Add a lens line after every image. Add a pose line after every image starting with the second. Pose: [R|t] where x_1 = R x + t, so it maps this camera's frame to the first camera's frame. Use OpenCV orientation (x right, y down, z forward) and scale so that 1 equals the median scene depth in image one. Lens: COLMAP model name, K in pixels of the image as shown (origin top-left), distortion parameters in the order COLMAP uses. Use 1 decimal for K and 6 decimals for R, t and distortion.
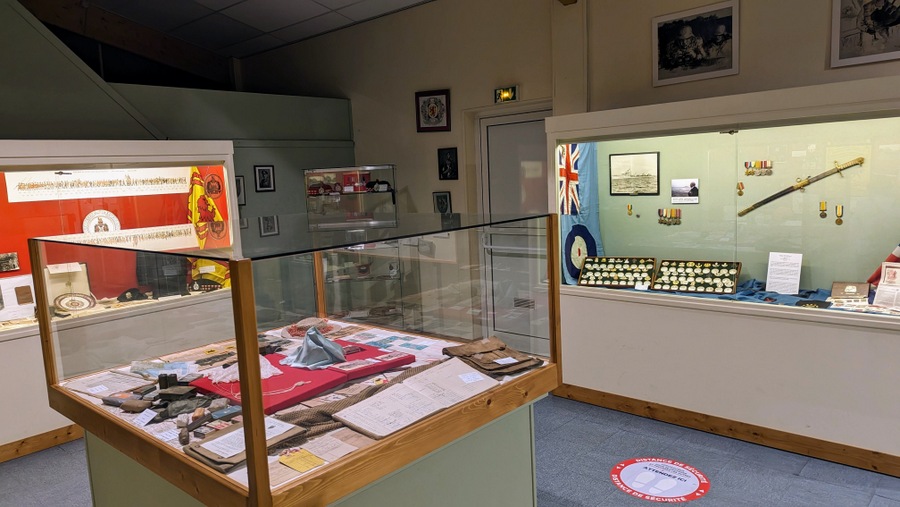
lens RADIAL K [[643.0, 0, 453.8], [0, 643.0, 253.3], [0, 0, 1]] dist [0.012486, -0.006340]
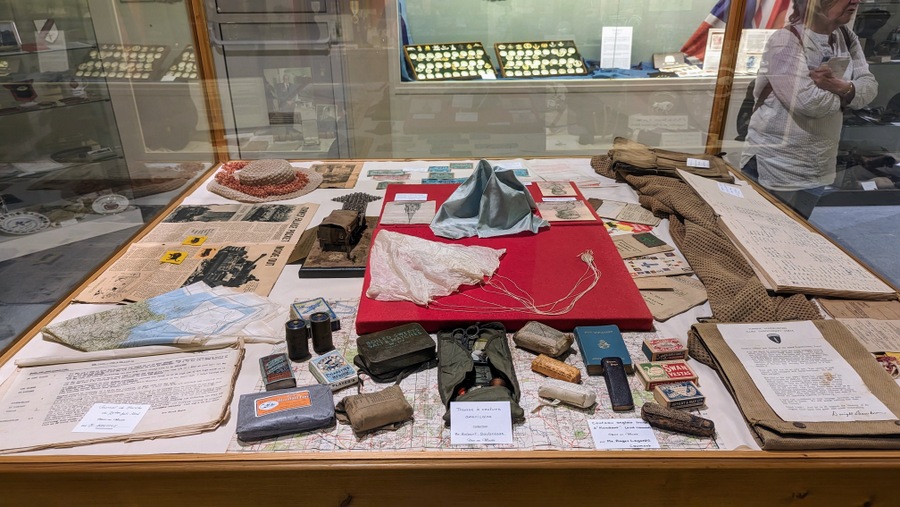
lens RADIAL K [[643.0, 0, 449.9], [0, 643.0, 258.2], [0, 0, 1]] dist [0.012486, -0.006340]
pose [[0.752661, -0.247889, 0.609961, -0.359528], [0.062534, 0.949144, 0.308568, 0.015191], [-0.655431, -0.194104, 0.729886, 0.371209]]
